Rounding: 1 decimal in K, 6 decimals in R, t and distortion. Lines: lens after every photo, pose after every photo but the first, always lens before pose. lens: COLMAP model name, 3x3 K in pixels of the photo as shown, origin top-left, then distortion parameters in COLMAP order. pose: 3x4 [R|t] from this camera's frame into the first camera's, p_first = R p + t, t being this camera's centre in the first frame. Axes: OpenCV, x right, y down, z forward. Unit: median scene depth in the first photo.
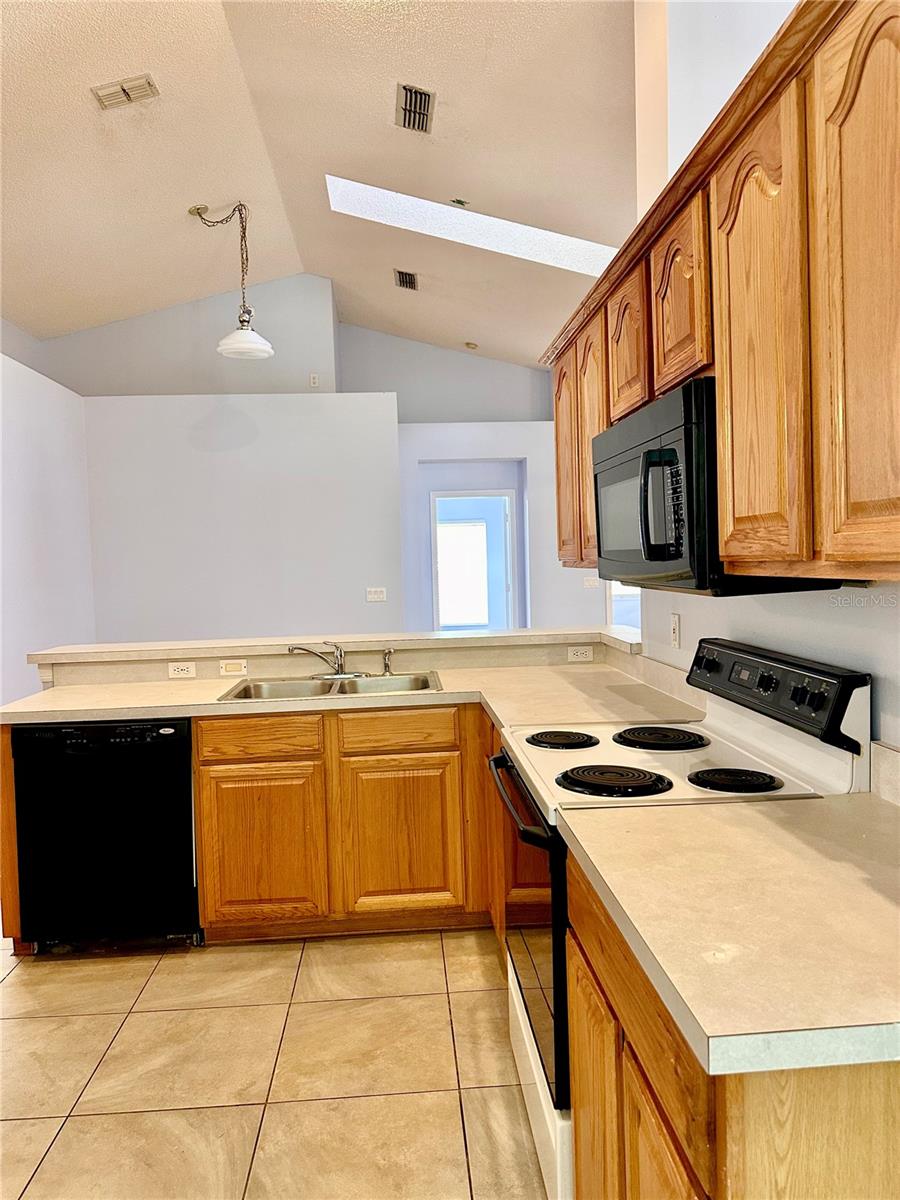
lens RADIAL K [[856.3, 0, 441.8], [0, 856.3, 598.9], [0, 0, 1]] dist [0.051049, -0.049214]
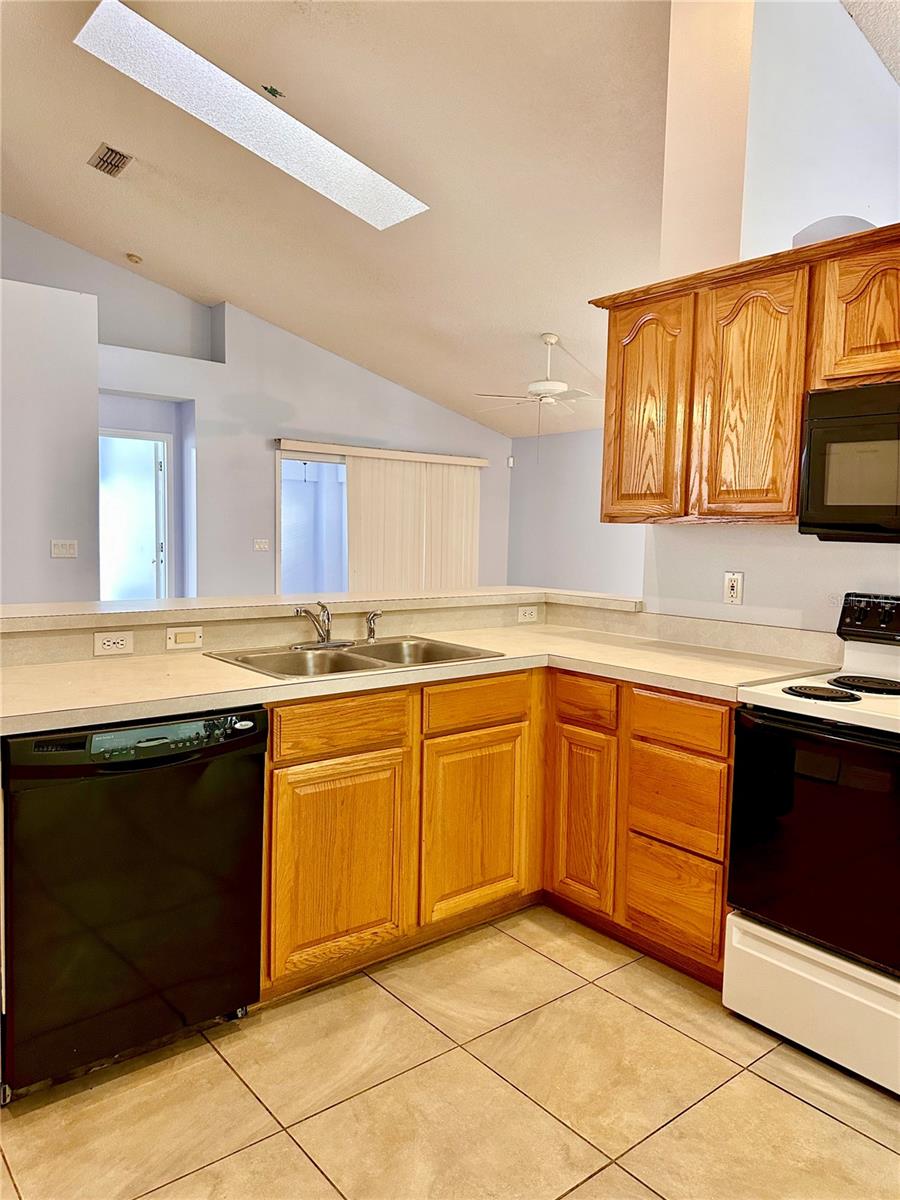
lens RADIAL K [[856.3, 0, 445.7], [0, 856.3, 592.6], [0, 0, 1]] dist [0.051049, -0.049214]
pose [[0.805571, 0.004153, 0.592485, -0.592921], [-0.019824, 0.999604, 0.019947, 0.026651], [-0.592168, -0.027815, 0.805334, 0.330399]]
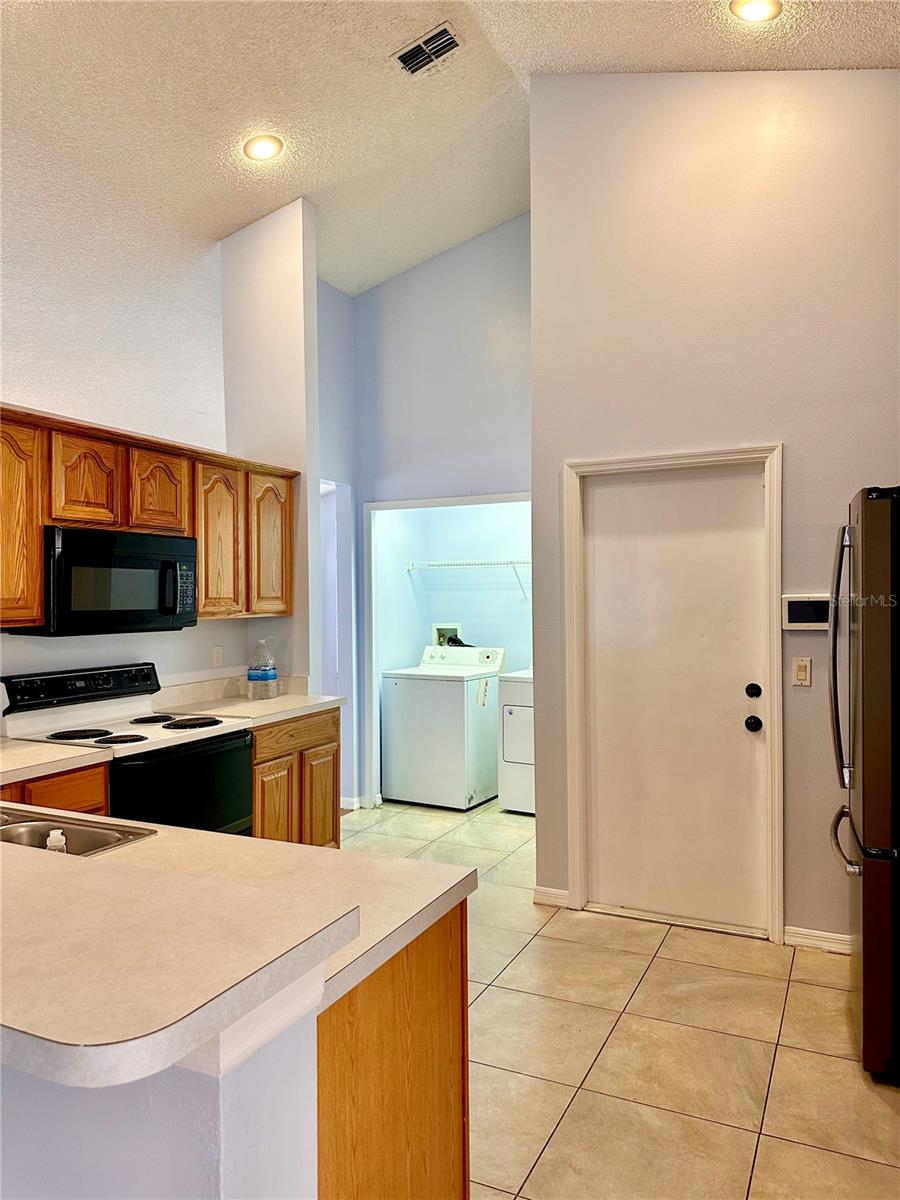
lens RADIAL K [[856.3, 0, 445.9], [0, 856.3, 598.0], [0, 0, 1]] dist [0.051049, -0.049214]
pose [[-0.873956, 0.037041, 0.484592, -0.780793], [0.061162, 0.997547, 0.034054, -0.067099], [-0.482141, 0.059400, -0.874077, 1.468791]]
